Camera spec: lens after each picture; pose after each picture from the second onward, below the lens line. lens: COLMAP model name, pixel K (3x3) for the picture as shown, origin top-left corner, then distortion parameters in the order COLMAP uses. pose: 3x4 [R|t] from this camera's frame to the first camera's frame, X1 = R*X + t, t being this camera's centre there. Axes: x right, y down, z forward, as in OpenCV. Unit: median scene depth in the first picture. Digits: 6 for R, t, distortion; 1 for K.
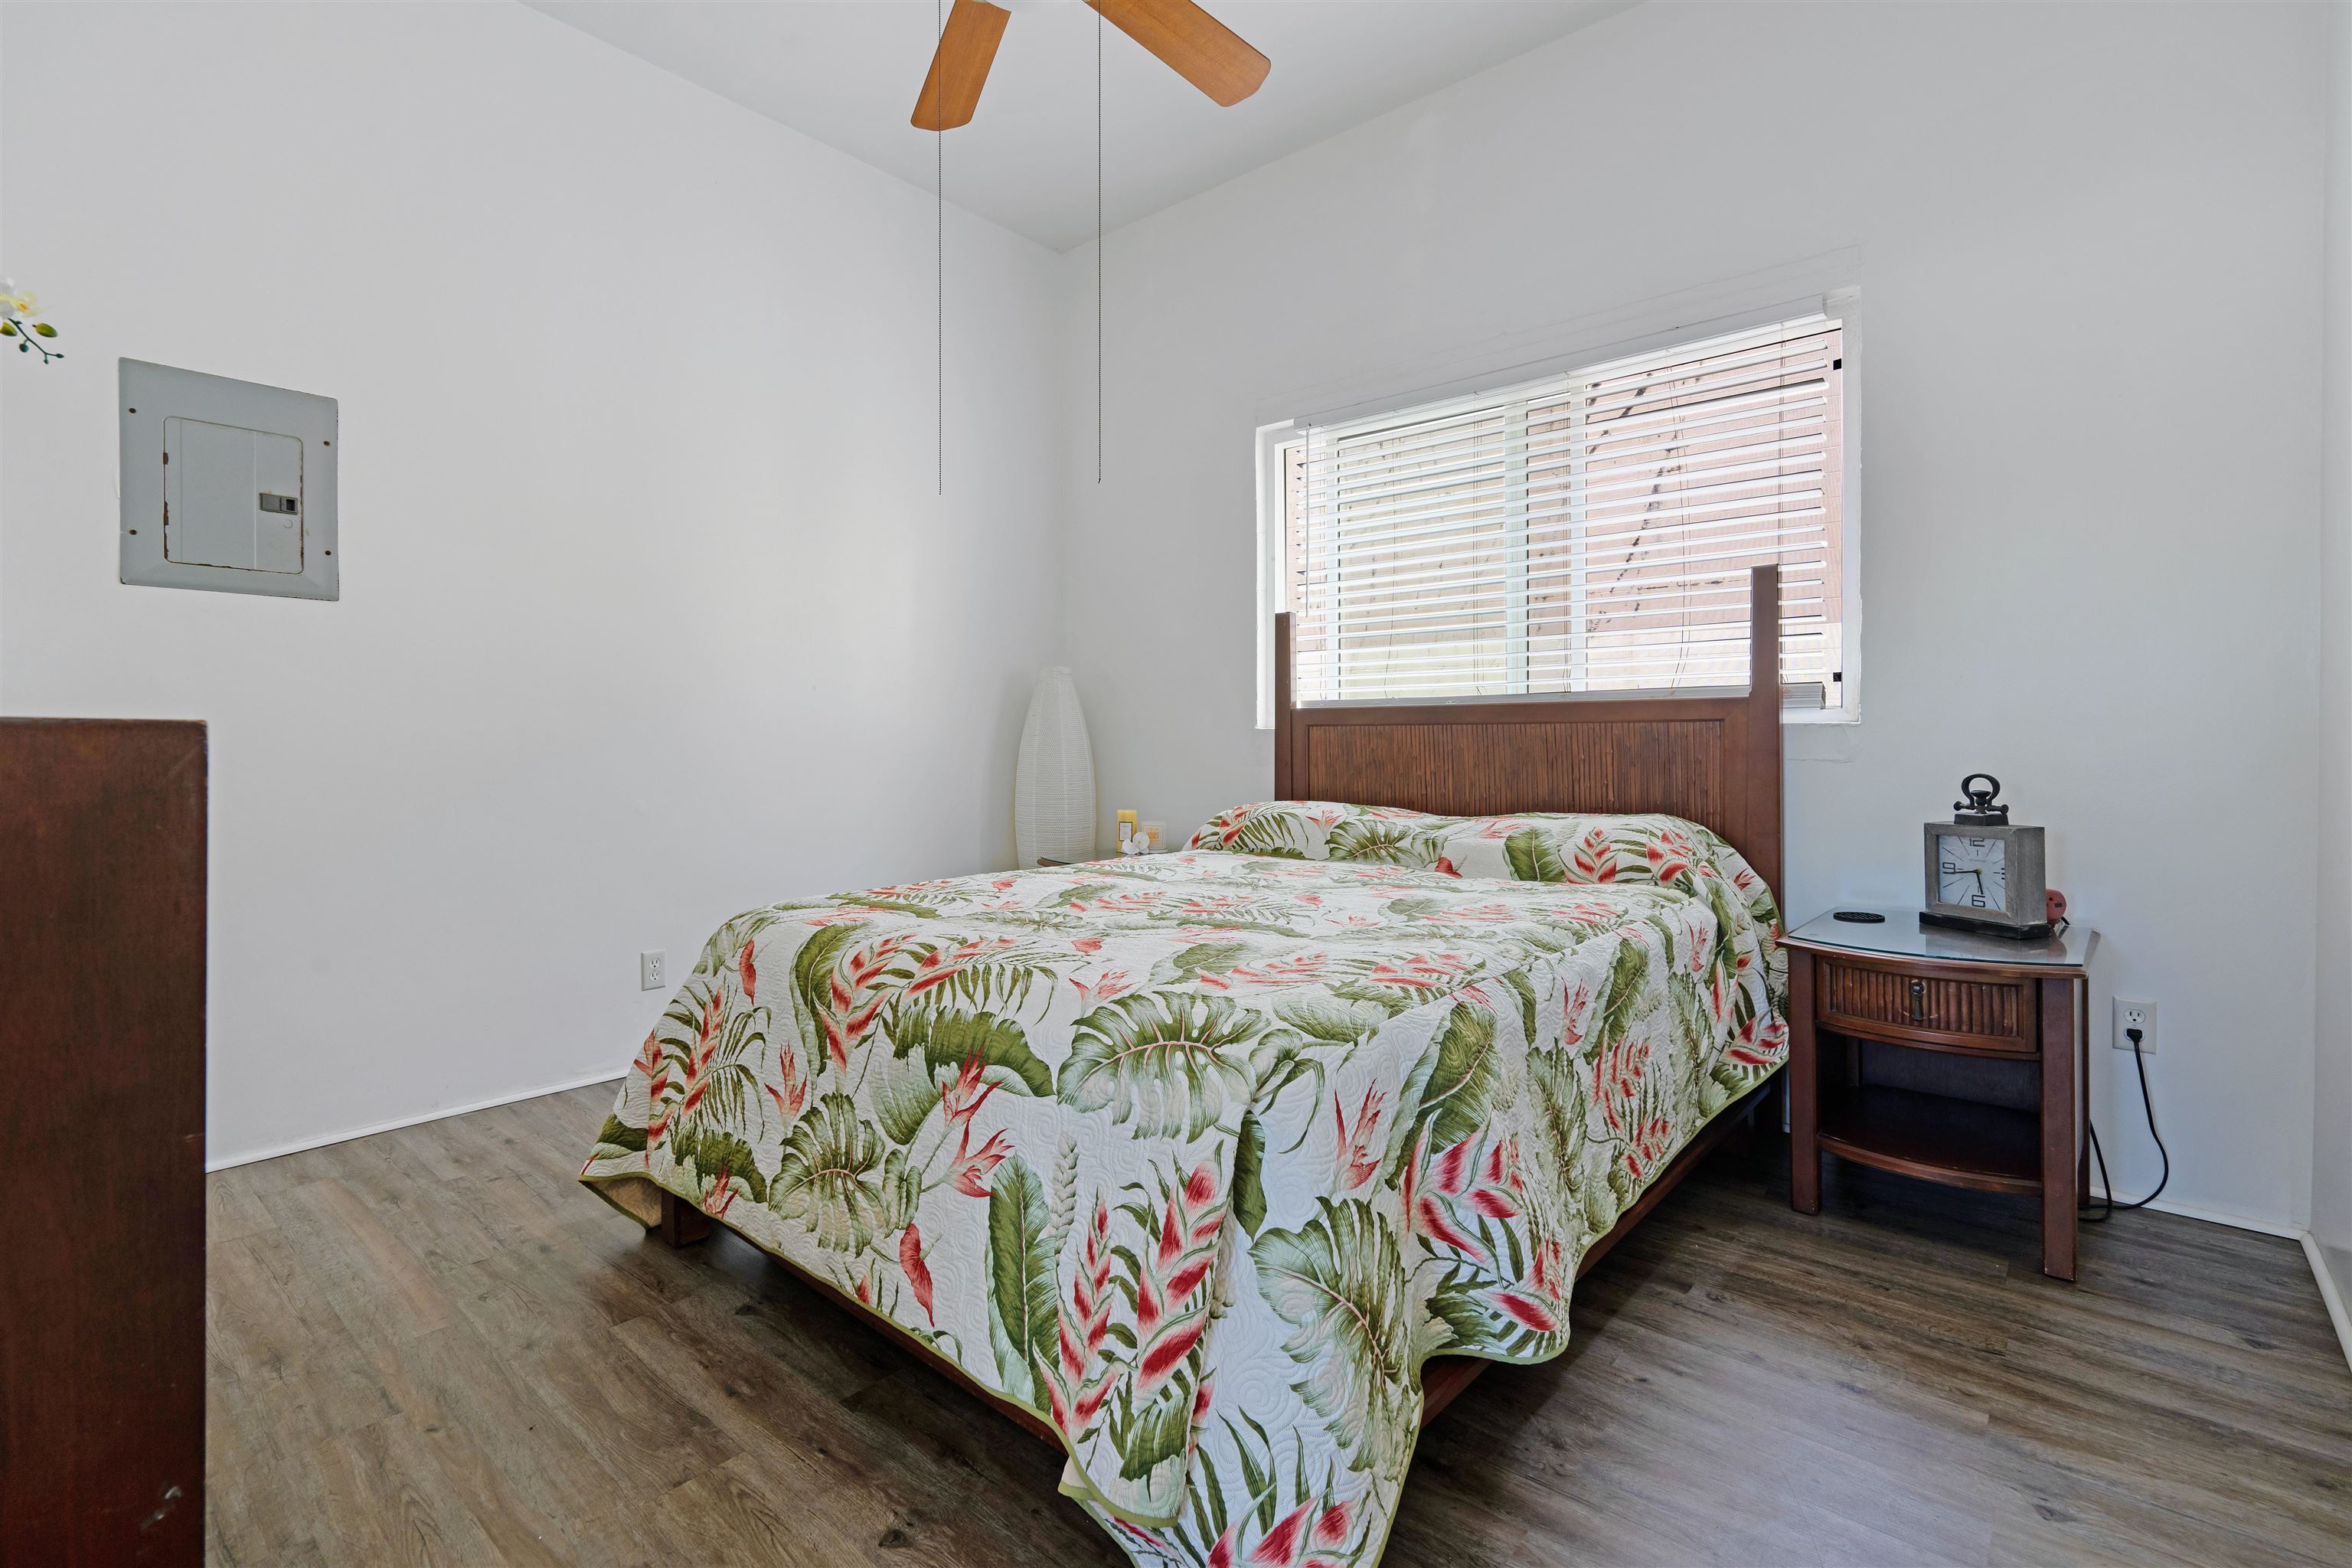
lens RADIAL K [[1058.4, 0, 1174.1], [0, 1058.4, 738.0], [0, 0, 1]] dist [-0.002012, -0.000122]
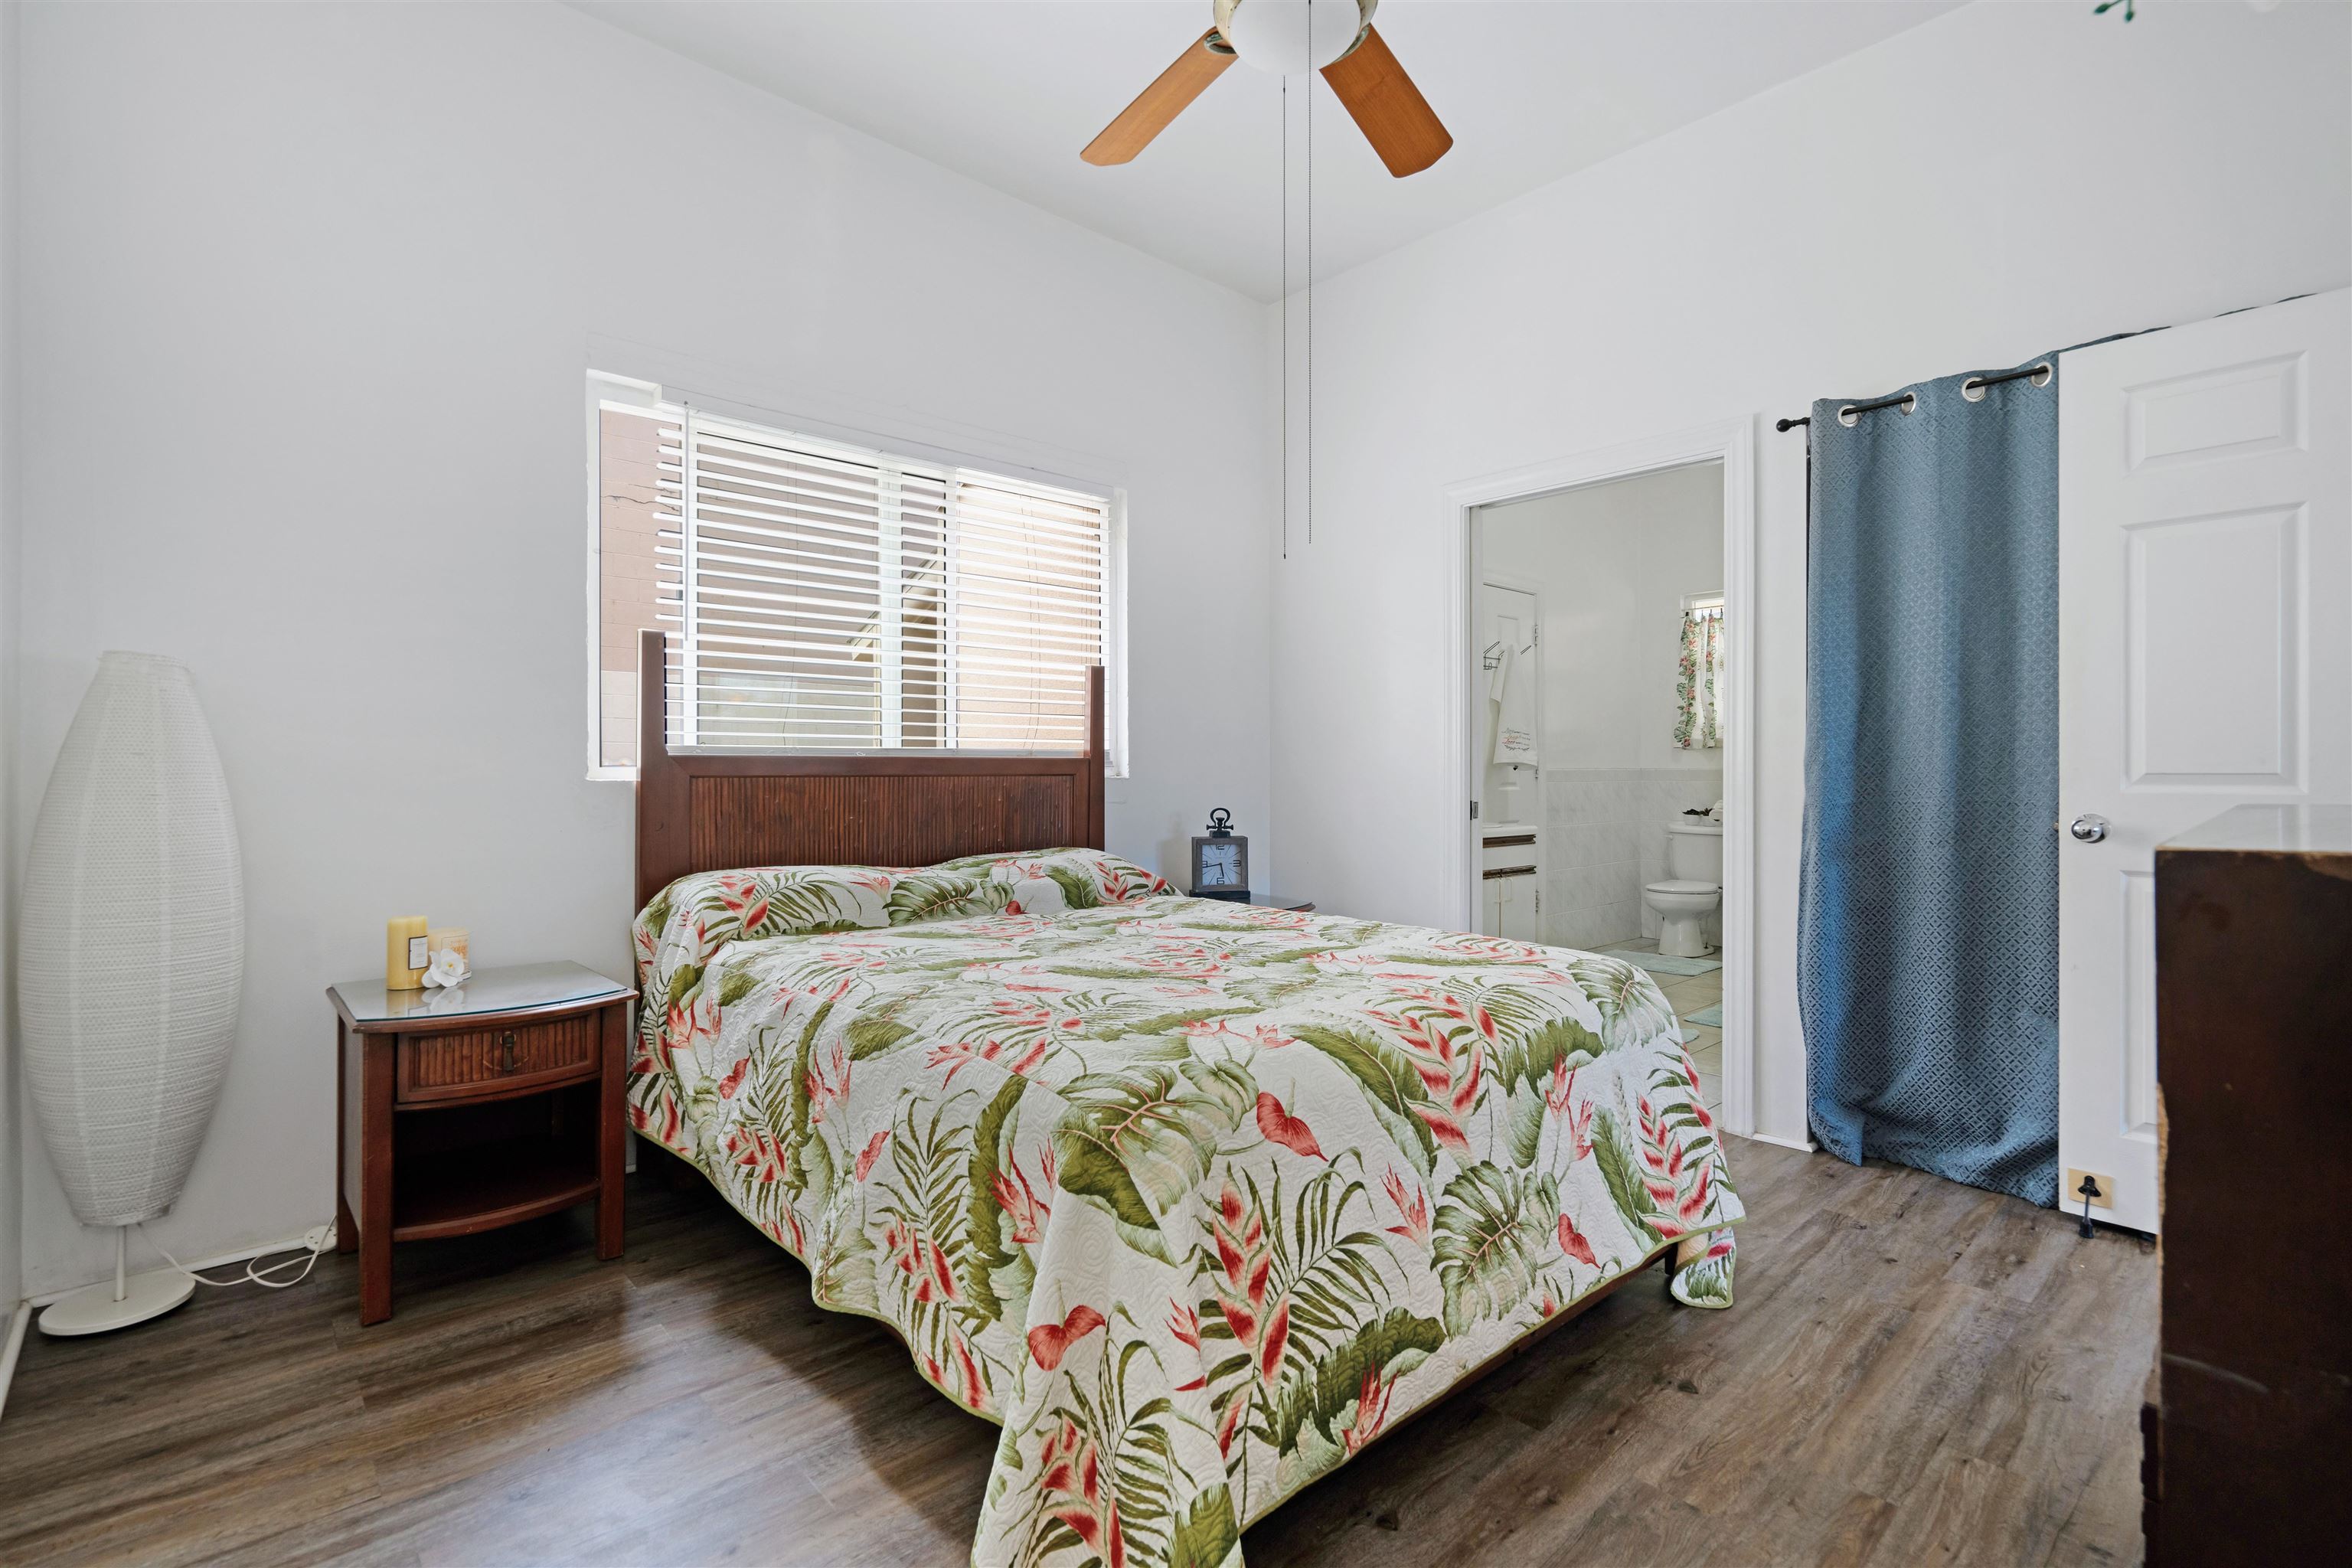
lens RADIAL K [[1039.4, 0, 1176.0], [0, 1039.4, 784.0], [0, 0, 1]] dist [0.002540, 0.000234]
pose [[0.141057, -0.008188, 0.989968, -0.949504], [0.000942, 0.999966, 0.008137, -0.019807], [-0.990001, -0.000215, 0.141060, 0.825955]]
